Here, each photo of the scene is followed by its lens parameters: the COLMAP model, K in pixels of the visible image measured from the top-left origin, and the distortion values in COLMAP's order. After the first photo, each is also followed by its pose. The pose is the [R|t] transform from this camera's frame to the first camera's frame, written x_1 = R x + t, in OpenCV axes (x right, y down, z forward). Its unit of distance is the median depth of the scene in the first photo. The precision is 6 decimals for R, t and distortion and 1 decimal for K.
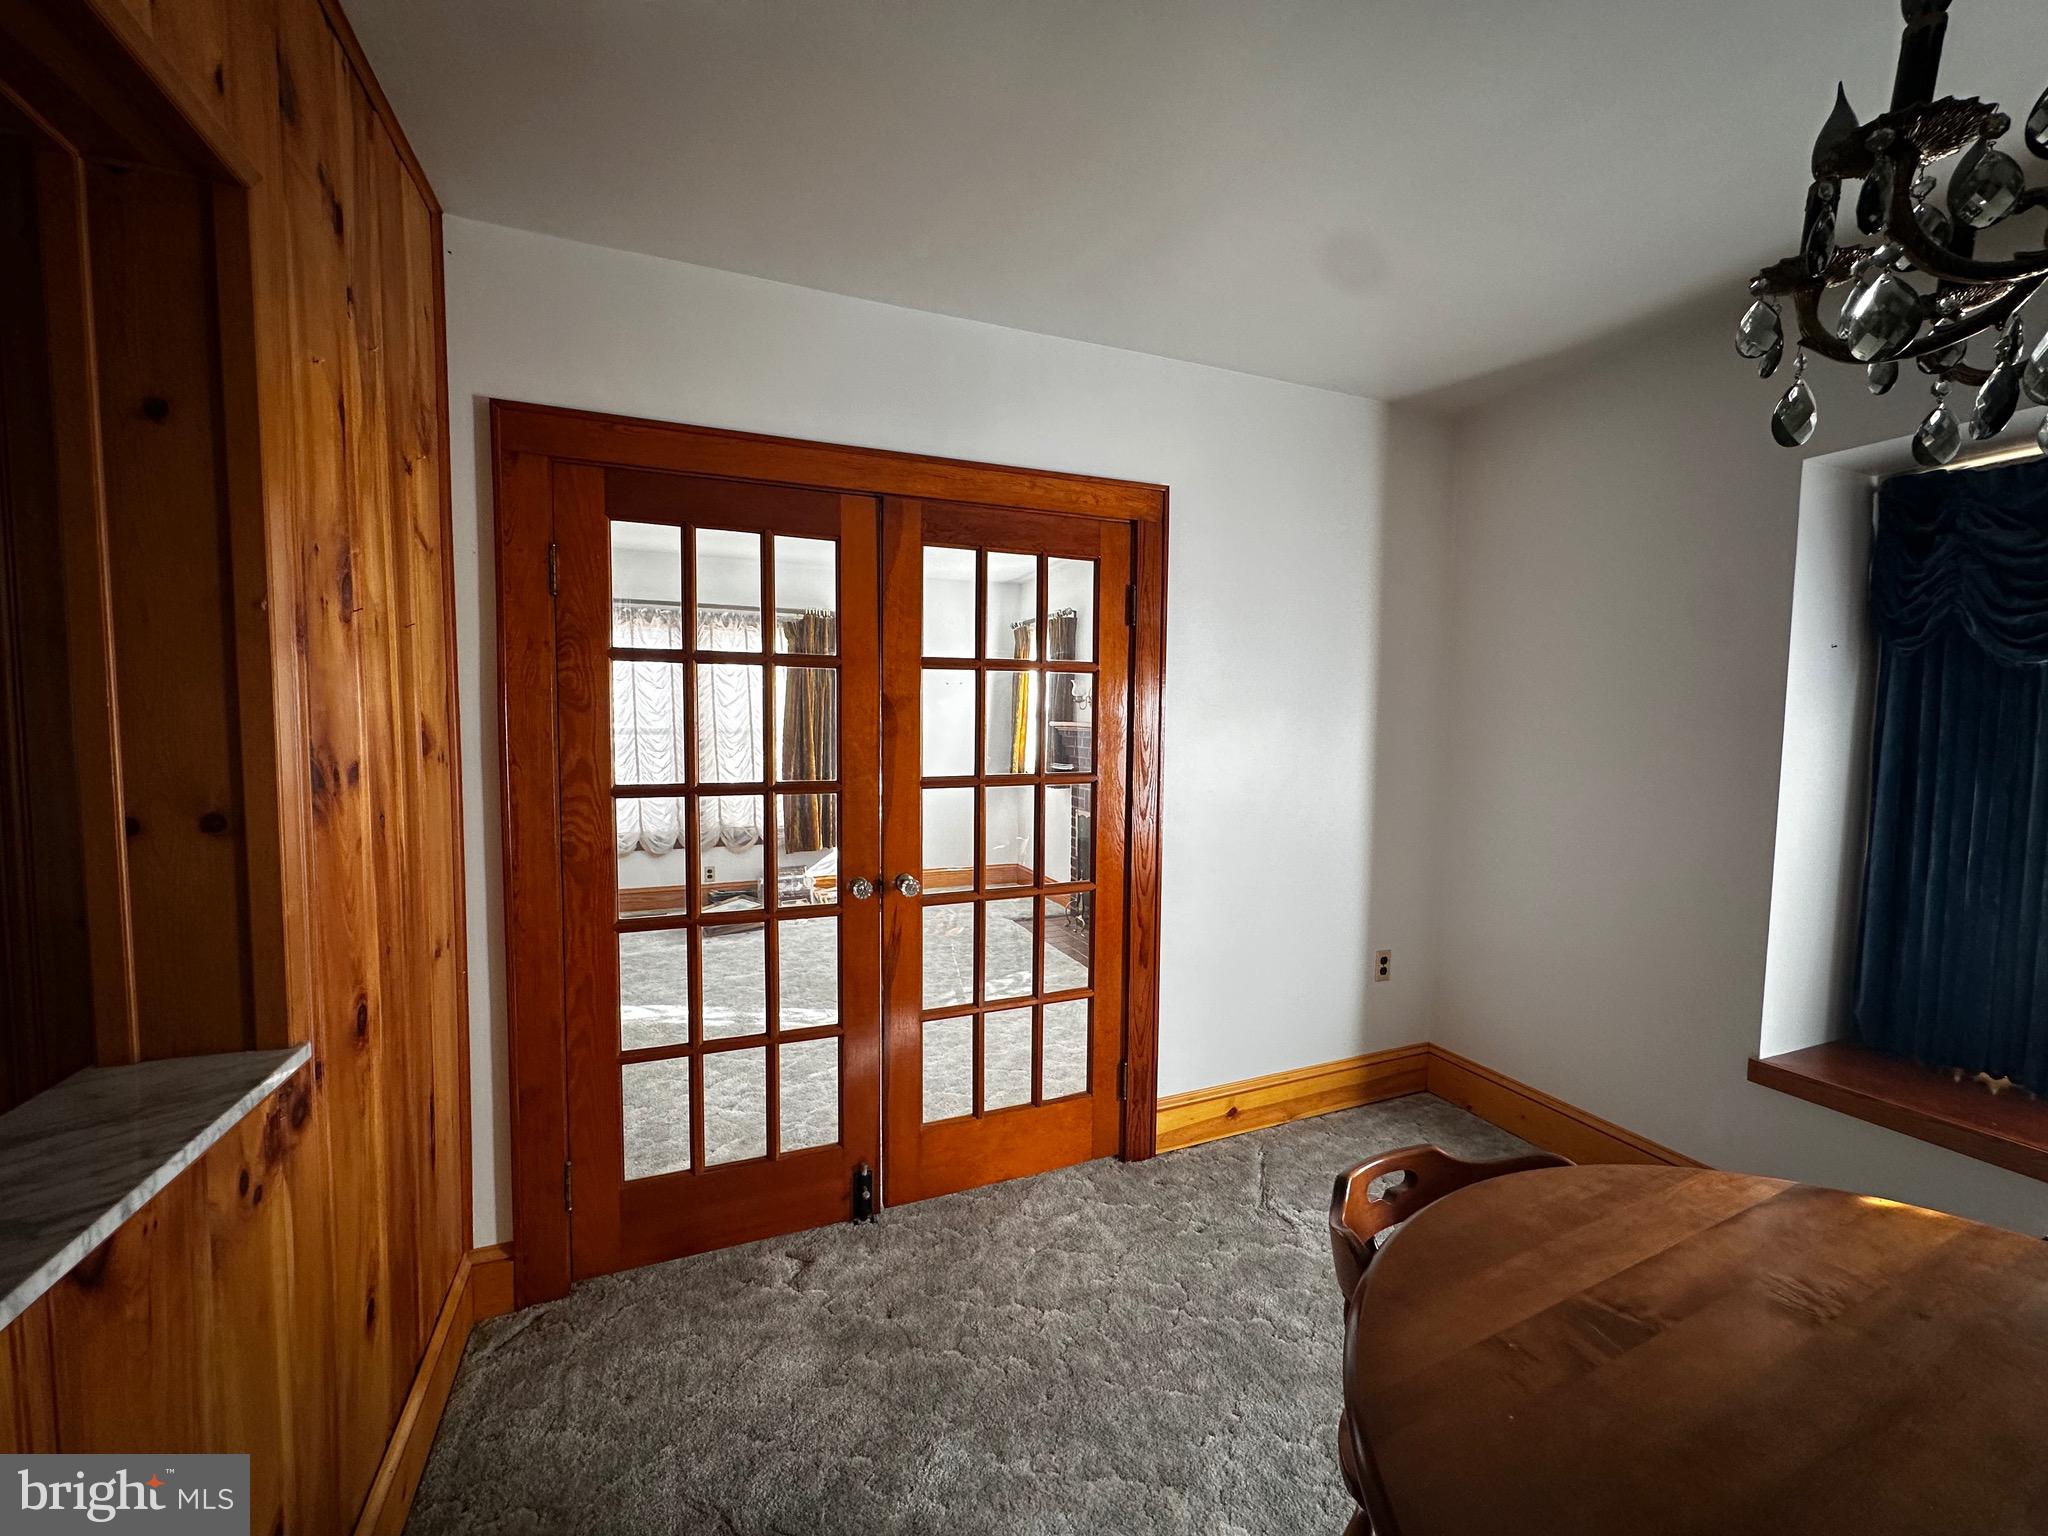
lens RADIAL K [[818.7, 0, 1018.3], [0, 818.7, 762.0], [0, 0, 1]] dist [-0.003954, 0.001878]
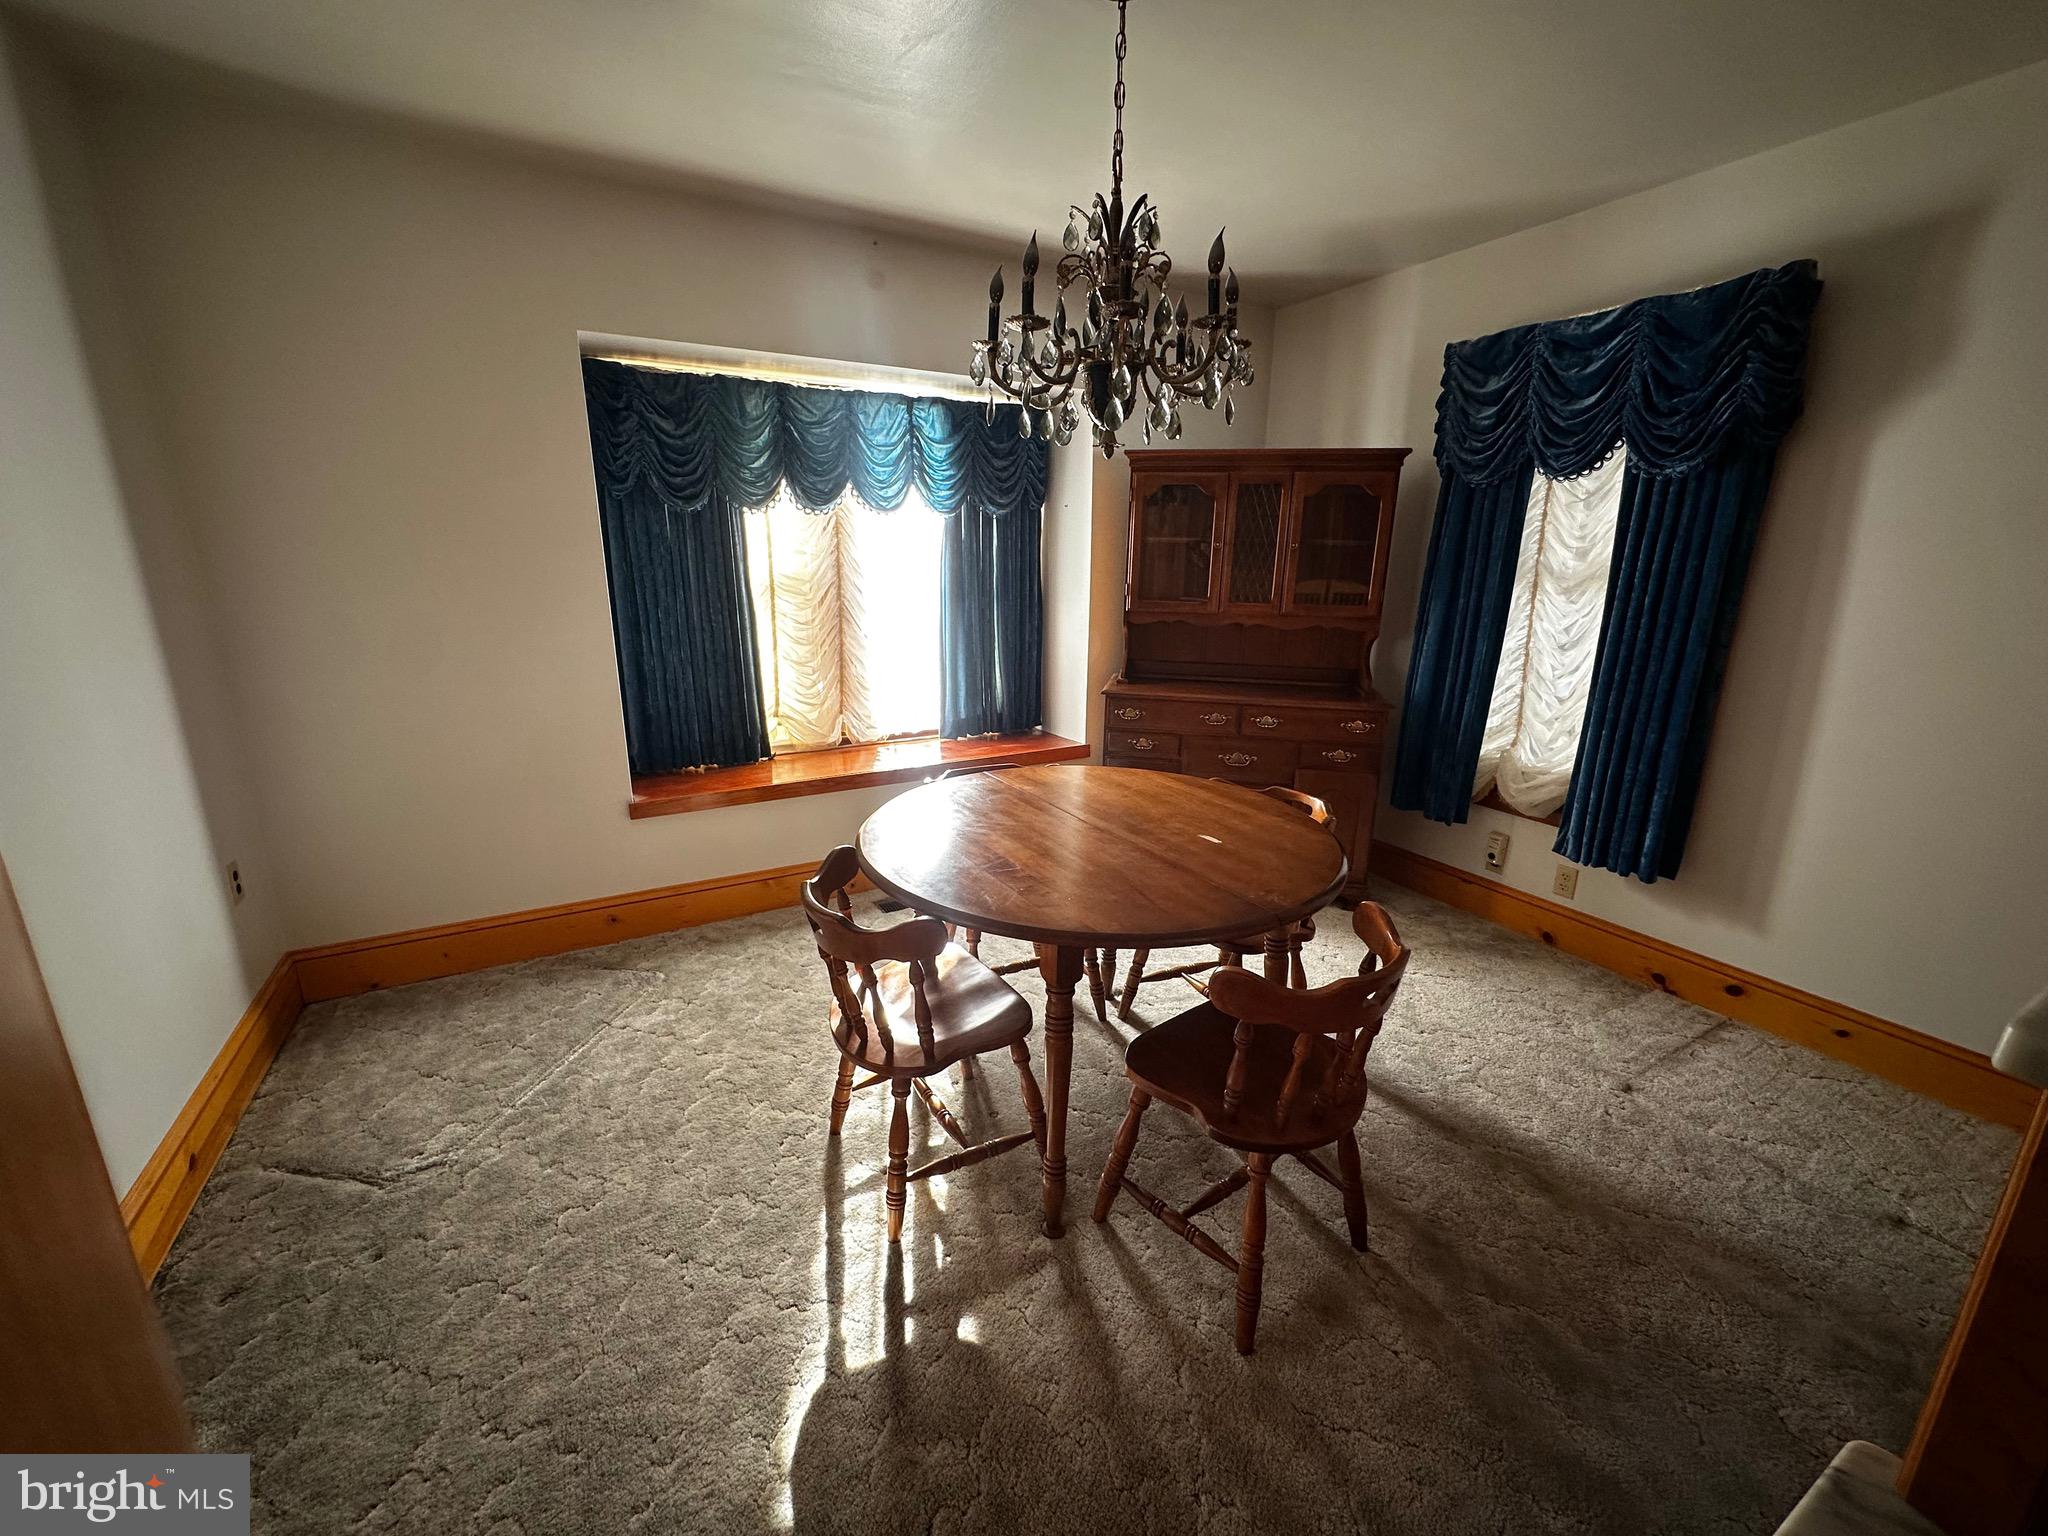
lens RADIAL K [[818.7, 0, 1024.7], [0, 818.7, 769.4], [0, 0, 1]] dist [-0.003954, 0.001878]
pose [[-0.113528, -0.265191, 0.957489, -0.443826], [0.050260, 0.960953, 0.272110, -0.028303], [-0.992263, 0.079016, -0.095766, 0.450439]]
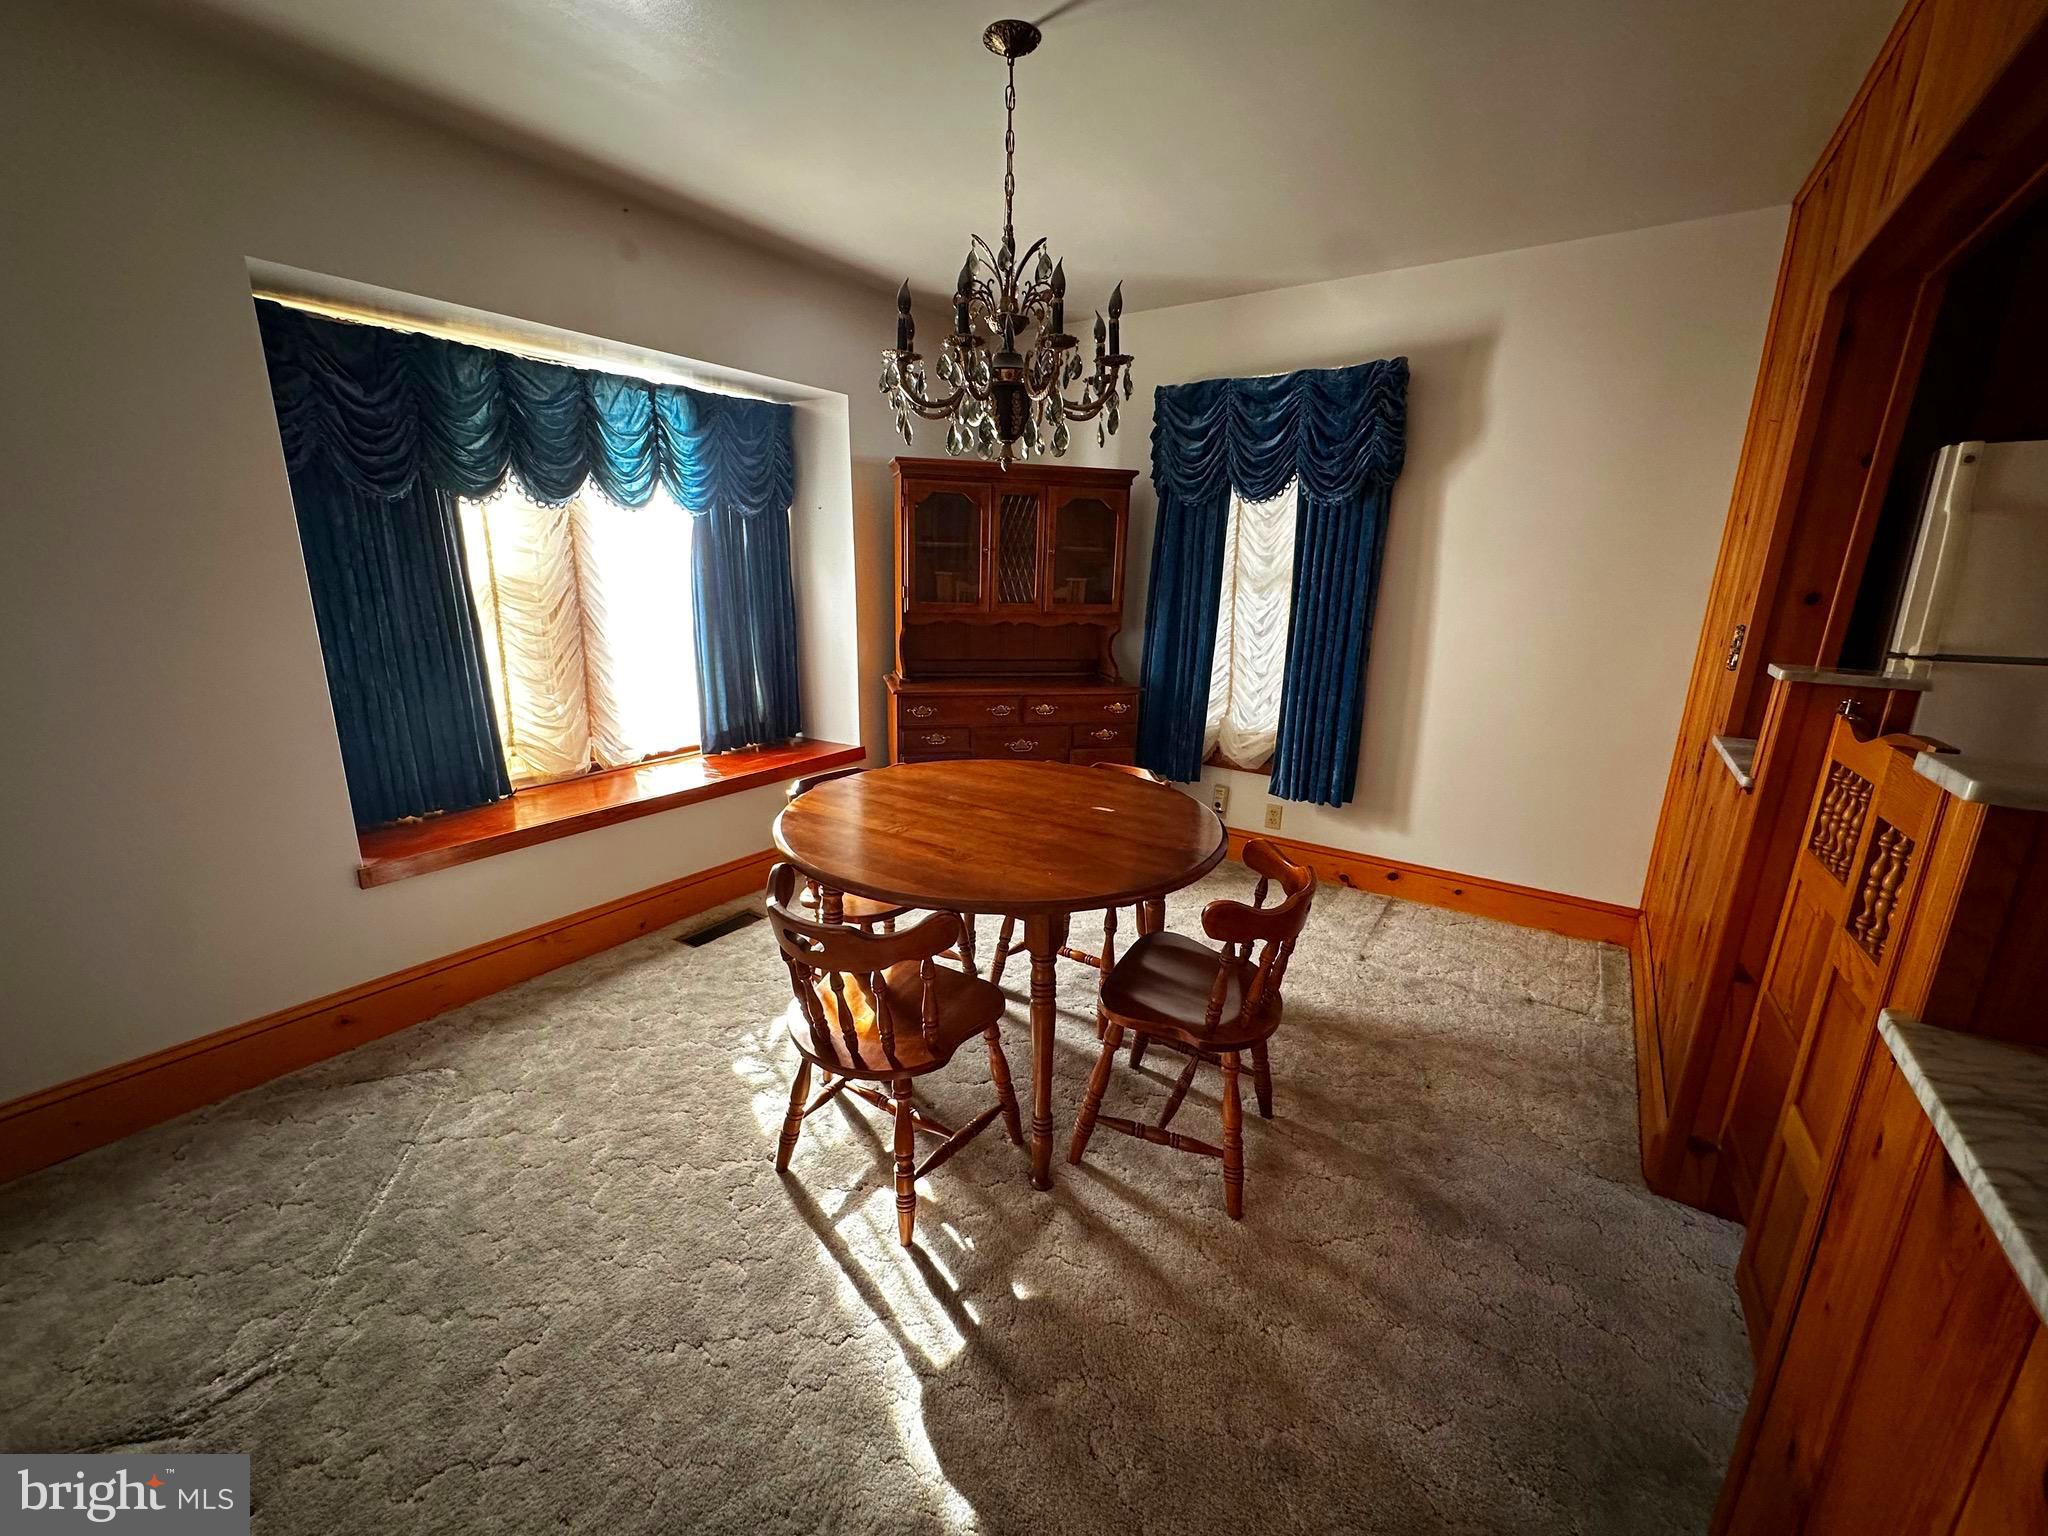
lens RADIAL K [[818.7, 0, 1024.2], [0, 818.7, 769.5], [0, 0, 1]] dist [-0.003954, 0.001878]
pose [[-0.544270, -0.226297, 0.807812, -0.389886], [0.027040, 0.957697, 0.286504, -0.043076], [-0.838474, 0.177779, -0.515126, 0.760234]]
